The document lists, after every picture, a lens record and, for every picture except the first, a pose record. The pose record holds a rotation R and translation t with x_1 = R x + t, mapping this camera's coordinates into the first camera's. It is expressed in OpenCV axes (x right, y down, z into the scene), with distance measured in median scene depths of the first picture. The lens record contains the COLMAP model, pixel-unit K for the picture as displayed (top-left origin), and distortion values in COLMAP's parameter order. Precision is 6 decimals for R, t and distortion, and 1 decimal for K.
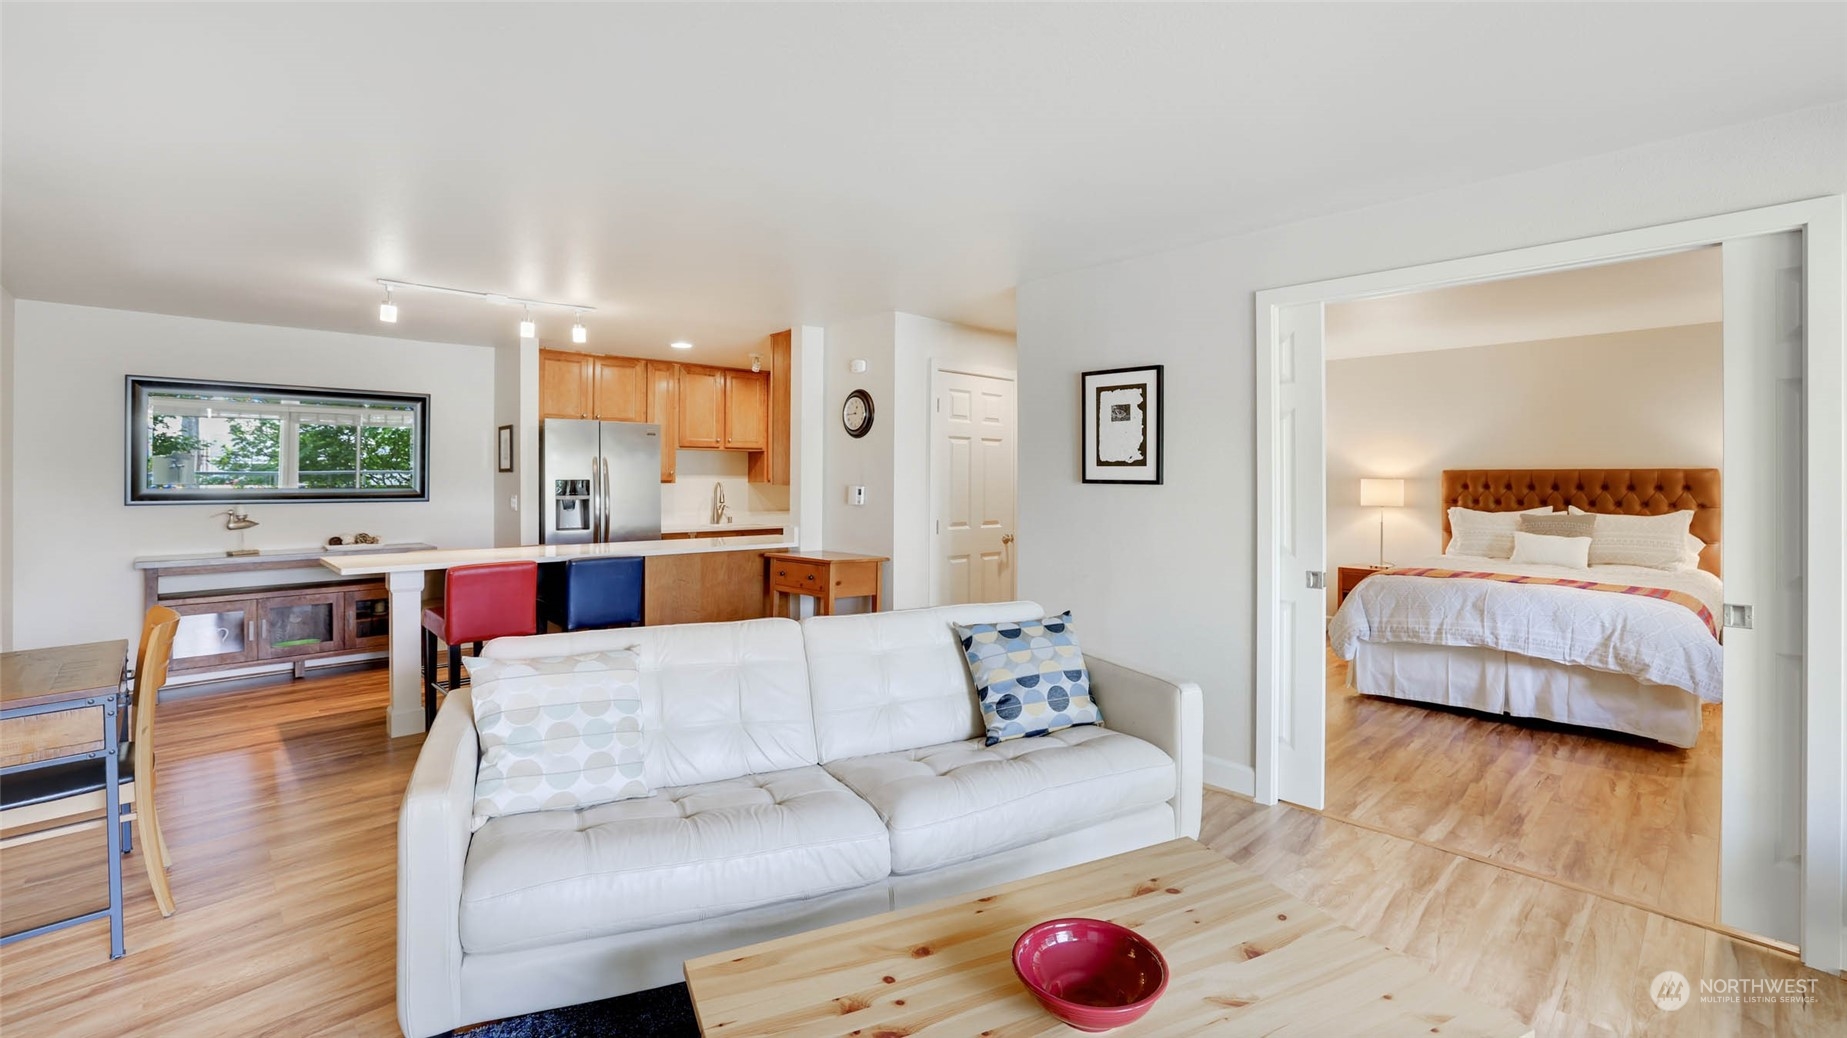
lens RADIAL K [[794.4, 0, 908.9], [0, 794.4, 493.3], [0, 0, 1]] dist [-0.028334, 0.012431]
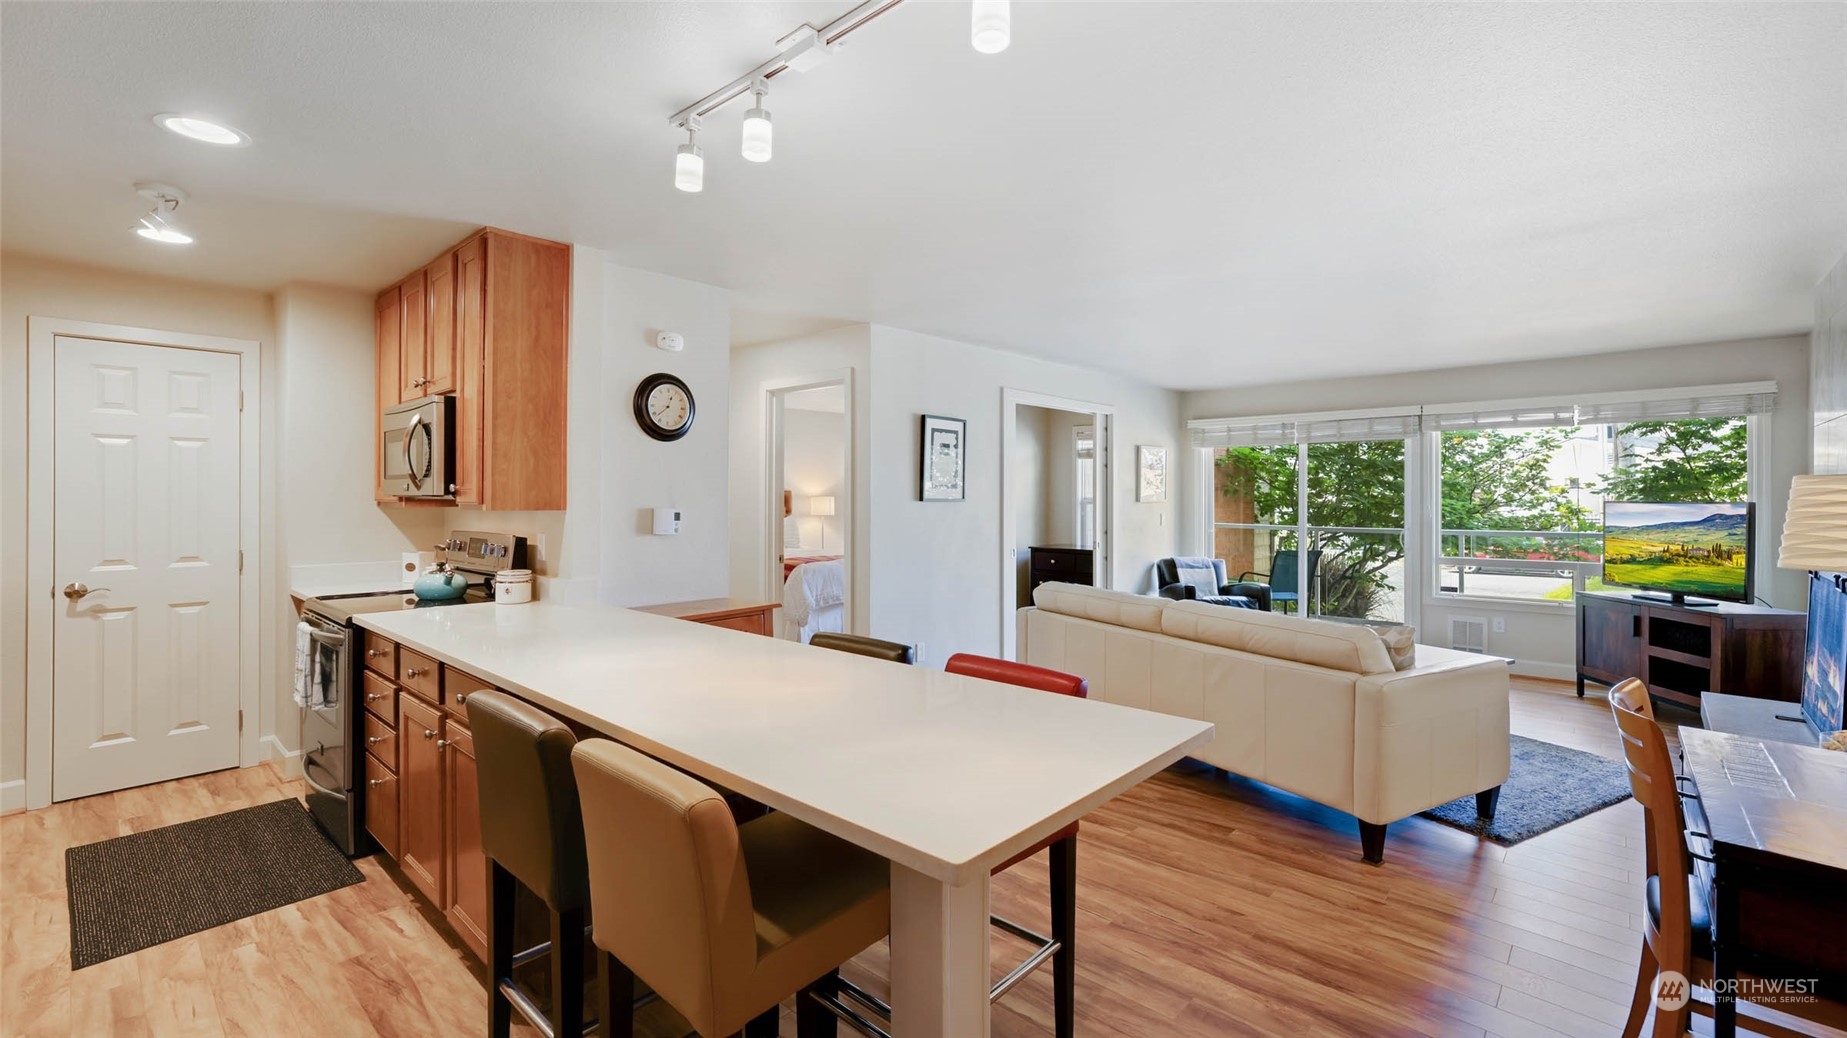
lens RADIAL K [[794.4, 0, 926.0], [0, 794.4, 497.0], [0, 0, 1]] dist [-0.028334, 0.012431]
pose [[-0.080198, -0.002667, 0.996775, -0.794192], [0.015685, 0.999869, 0.003937, -0.018418], [-0.996656, 0.015950, -0.080145, 0.831548]]
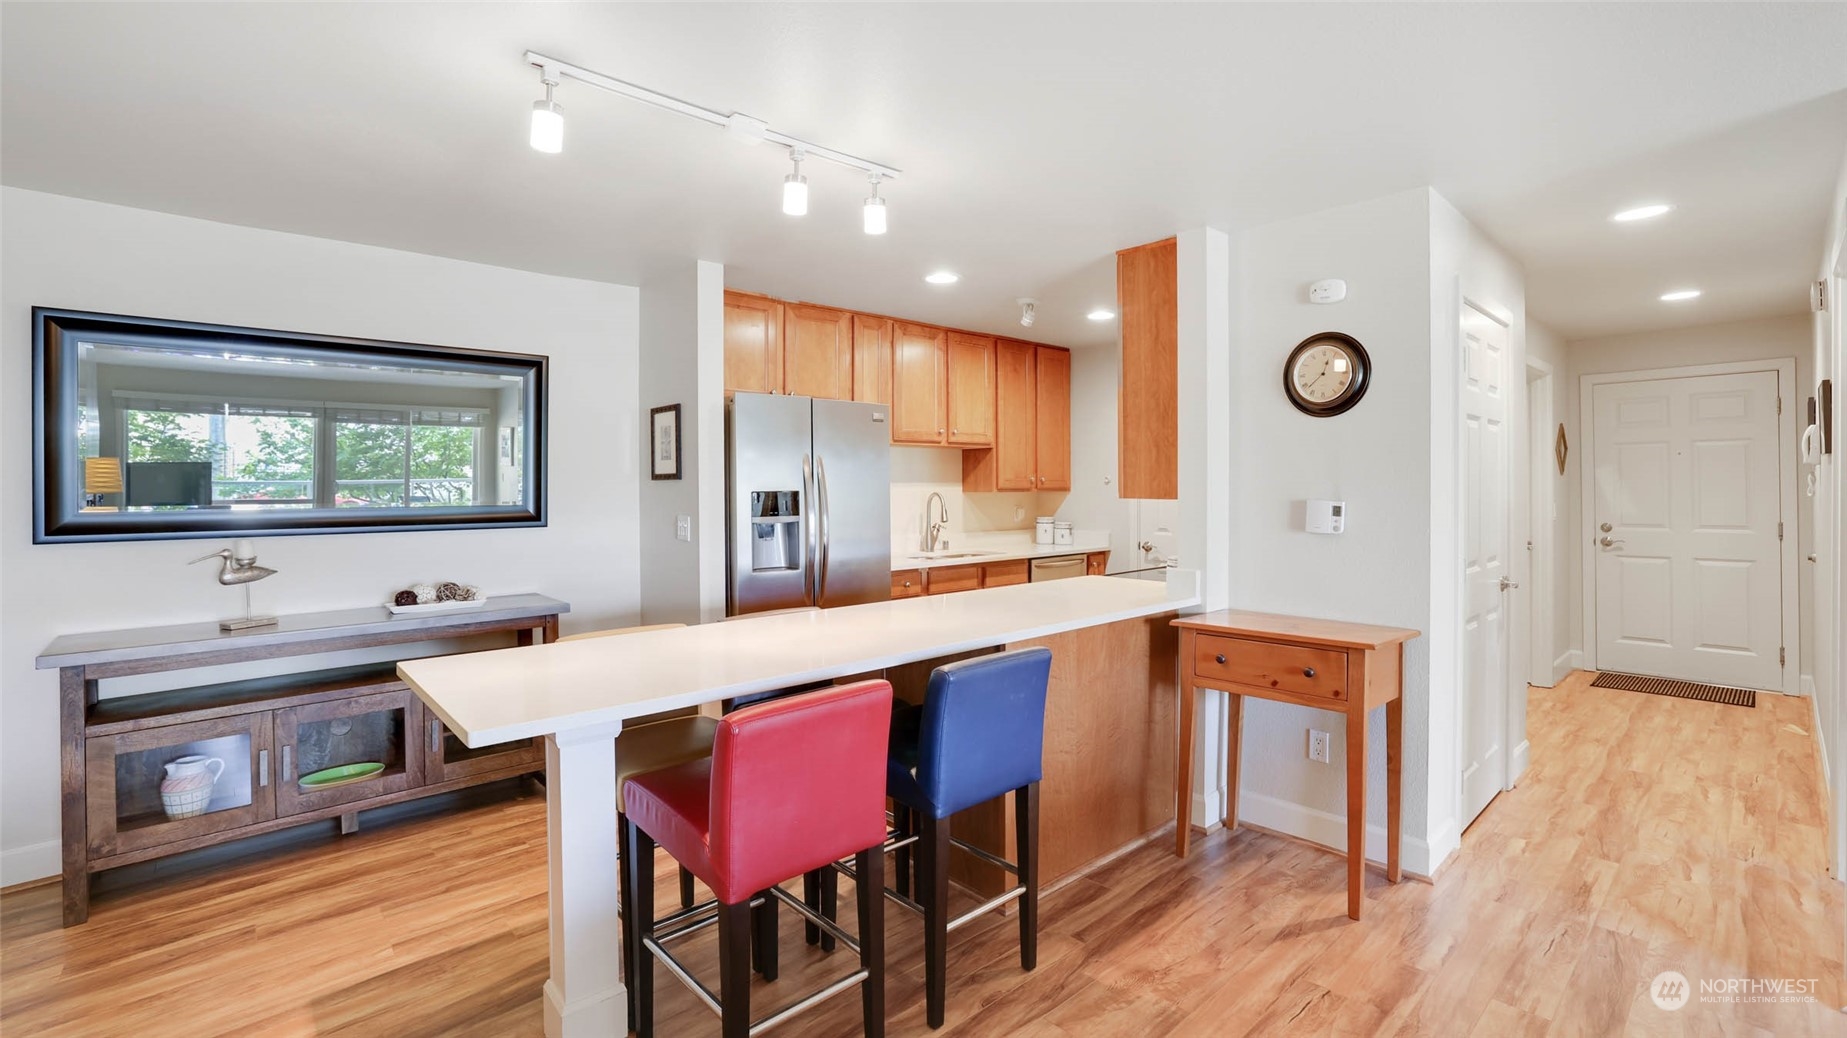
lens RADIAL K [[794.4, 0, 922.1], [0, 794.4, 495.4], [0, 0, 1]] dist [-0.028334, 0.012431]
pose [[0.999845, -0.006073, -0.016542, -0.347484], [0.005997, 0.999971, -0.004592, -0.011770], [0.016570, 0.004492, 0.999853, 0.433866]]
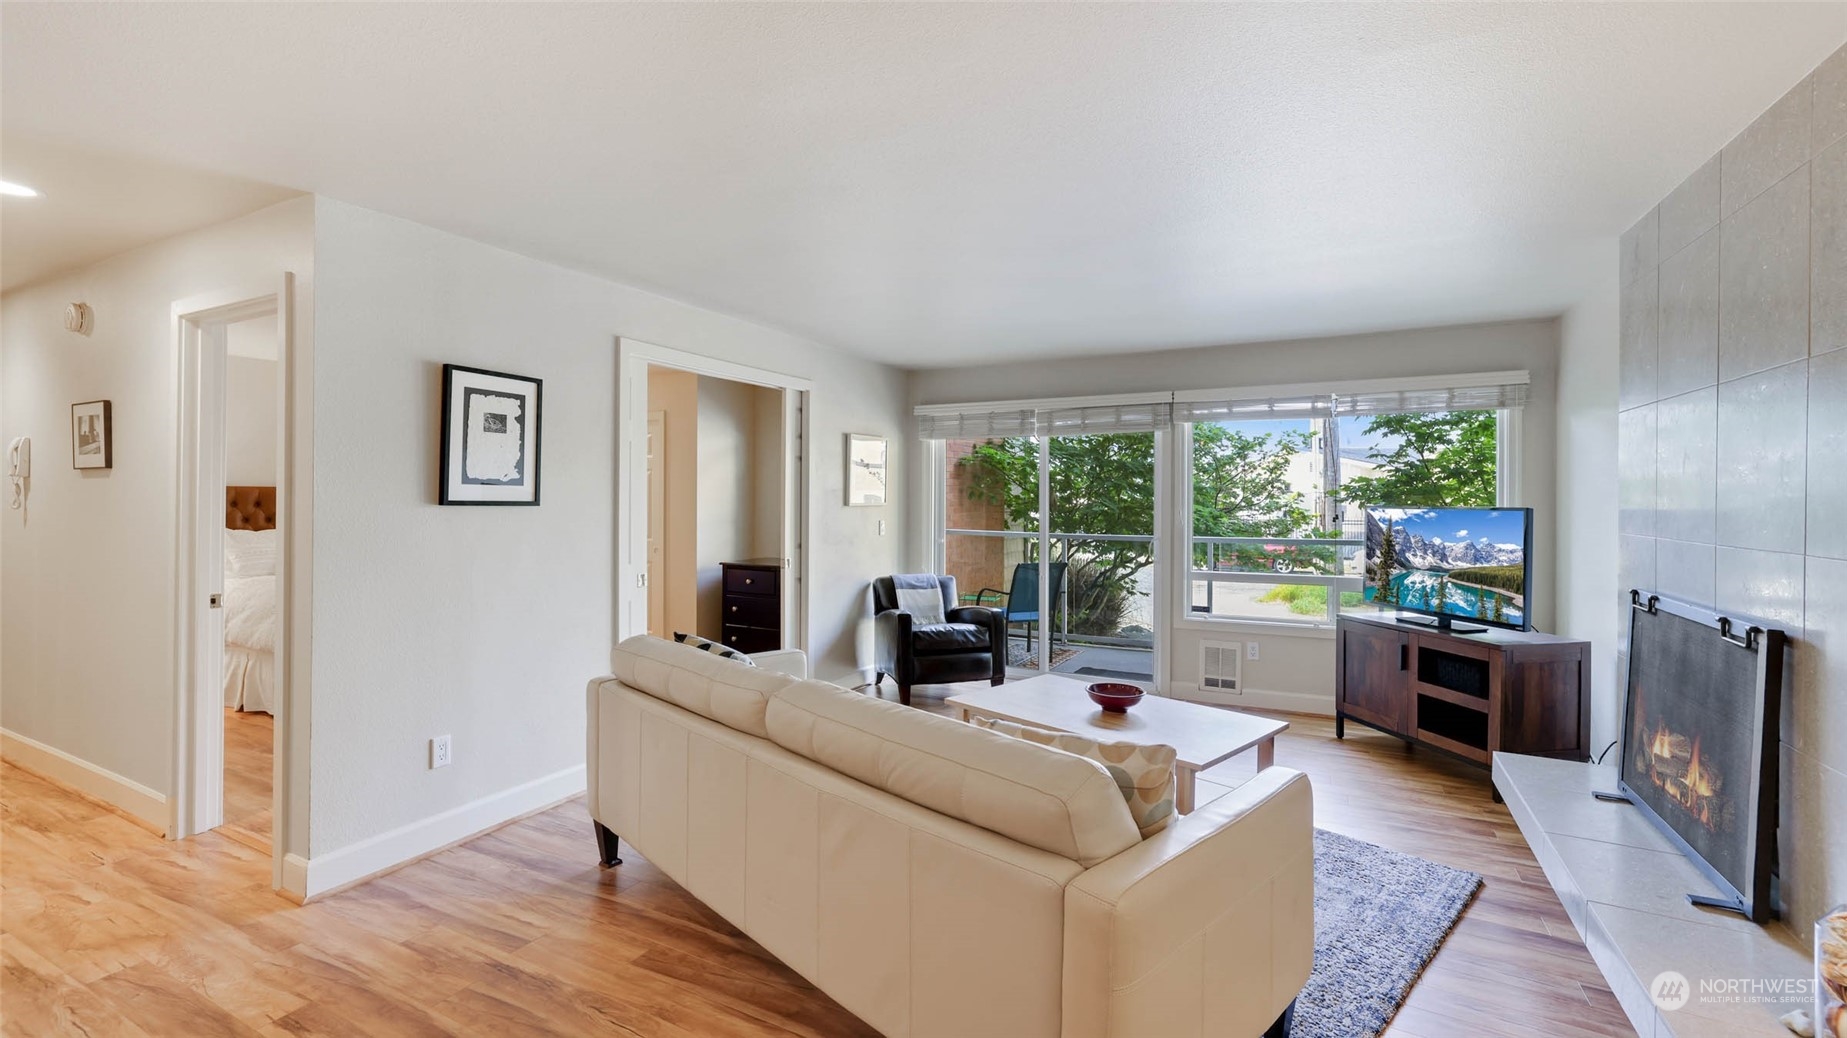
lens RADIAL K [[794.4, 0, 915.2], [0, 794.4, 501.7], [0, 0, 1]] dist [-0.028334, 0.012431]
pose [[-0.328978, -0.007147, 0.944311, -0.499641], [0.010170, 0.999887, 0.011110, -0.015517], [-0.944283, 0.013259, -0.328868, 0.620795]]
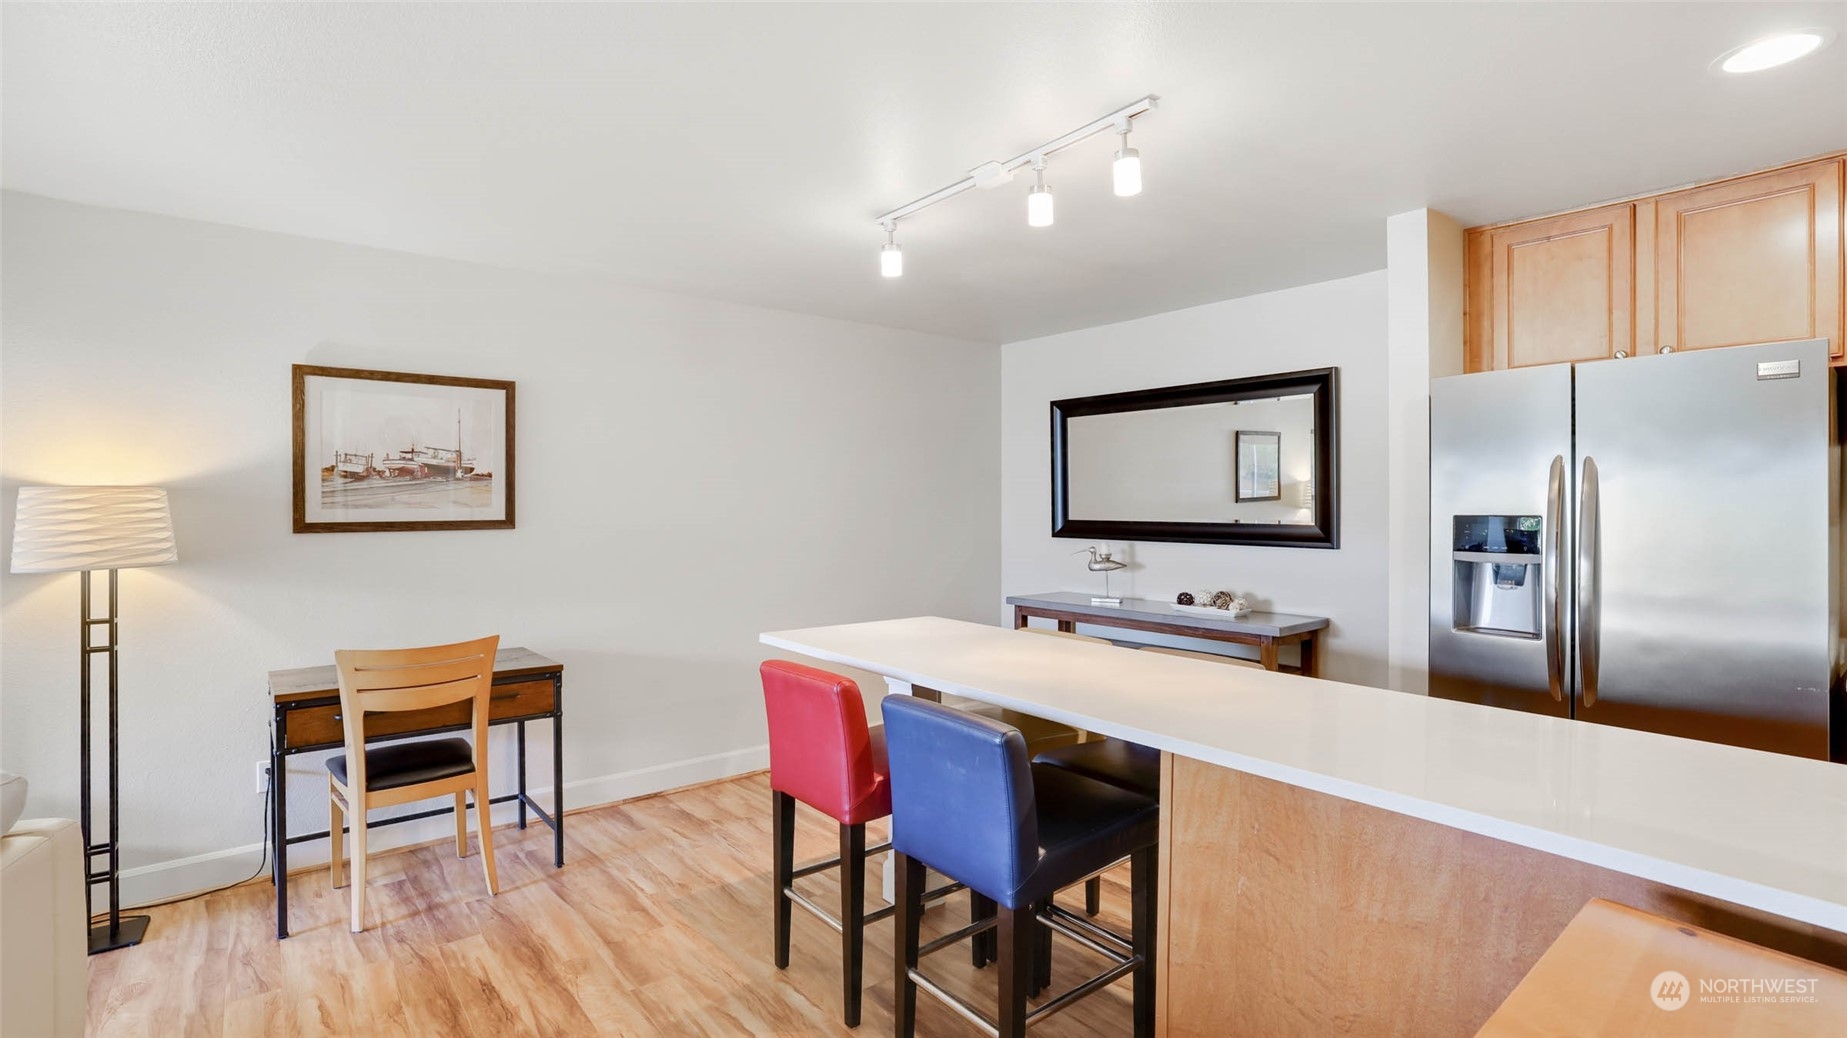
lens RADIAL K [[819.4, 0, 914.7], [0, 819.4, 520.0], [0, 0, 1]] dist [-0.013752, 0.000843]
pose [[-0.075594, 0.015228, -0.997022, 0.026969], [-0.020212, 0.999655, 0.016801, -0.018499], [0.996934, 0.021422, -0.075260, 0.845394]]
